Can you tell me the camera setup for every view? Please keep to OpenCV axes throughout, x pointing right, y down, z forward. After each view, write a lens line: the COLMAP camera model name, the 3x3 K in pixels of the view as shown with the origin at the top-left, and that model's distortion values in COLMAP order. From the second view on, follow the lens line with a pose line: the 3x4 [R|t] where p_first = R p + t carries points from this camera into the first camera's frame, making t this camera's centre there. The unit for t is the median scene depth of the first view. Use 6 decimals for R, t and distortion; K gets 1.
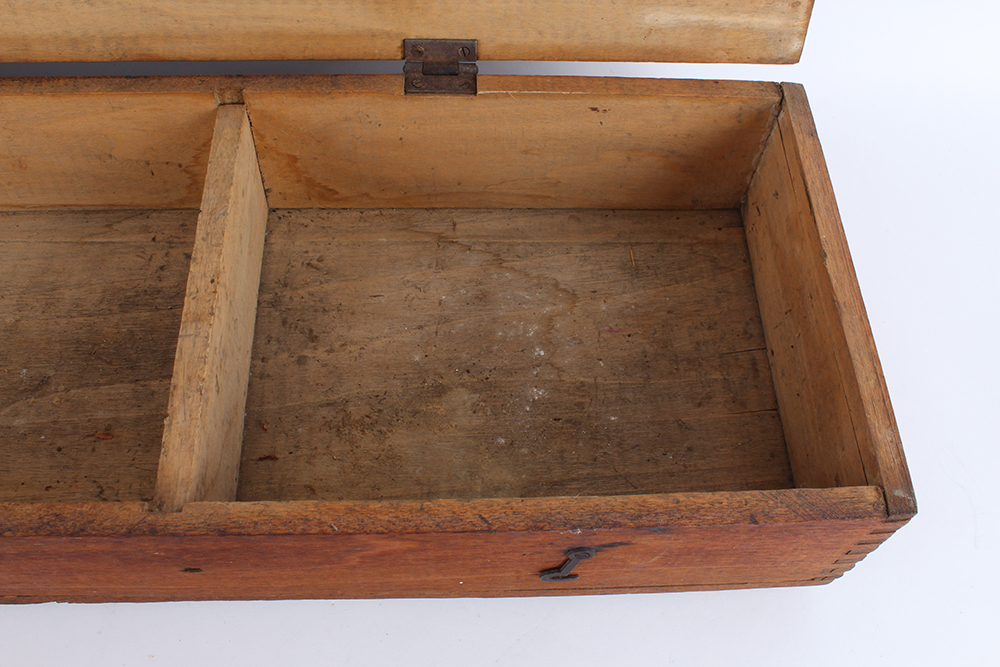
lens RADIAL K [[956.4, 0, 500.1], [0, 956.4, 335.8], [0, 0, 1]] dist [-0.086667, 0.000000]
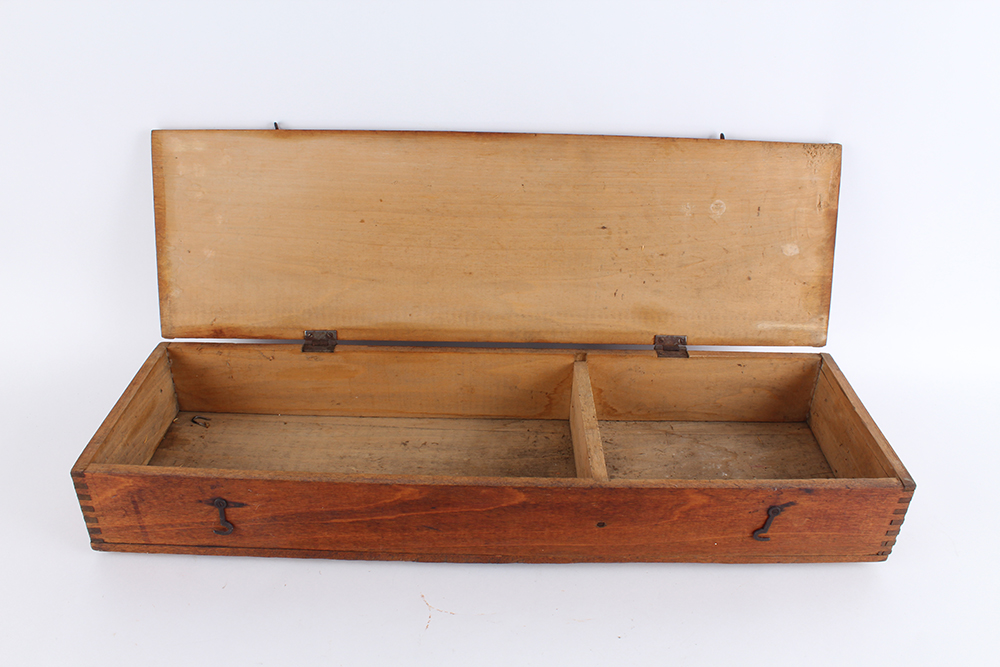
lens RADIAL K [[818.5, 0, 500.8], [0, 818.5, 323.1], [0, 0, 1]] dist [-0.165455, 0.122059]
pose [[0.999387, -0.004513, -0.034721, -0.399458], [-0.013447, 0.866125, -0.499646, 0.638329], [0.032327, 0.499807, 0.865533, -0.715665]]
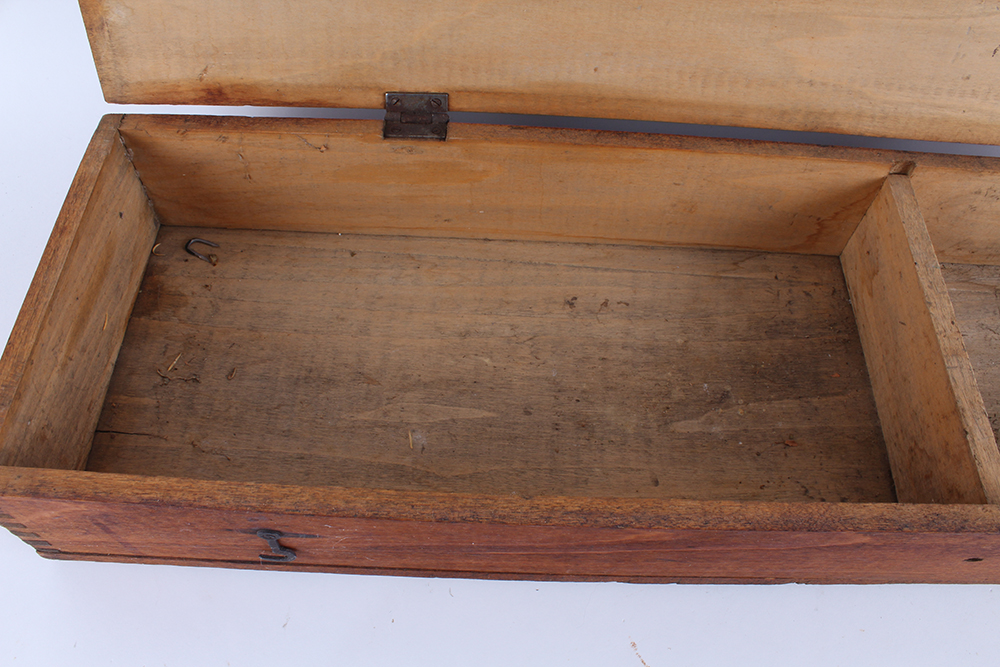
lens RADIAL K [[818.5, 0, 503.1], [0, 818.5, 330.8], [0, 0, 1]] dist [-0.165455, 0.122059]
pose [[0.998422, 0.049935, -0.025675, -0.747833], [-0.050393, 0.998576, -0.017519, -0.000124], [0.024764, 0.018785, 0.999517, -0.024246]]
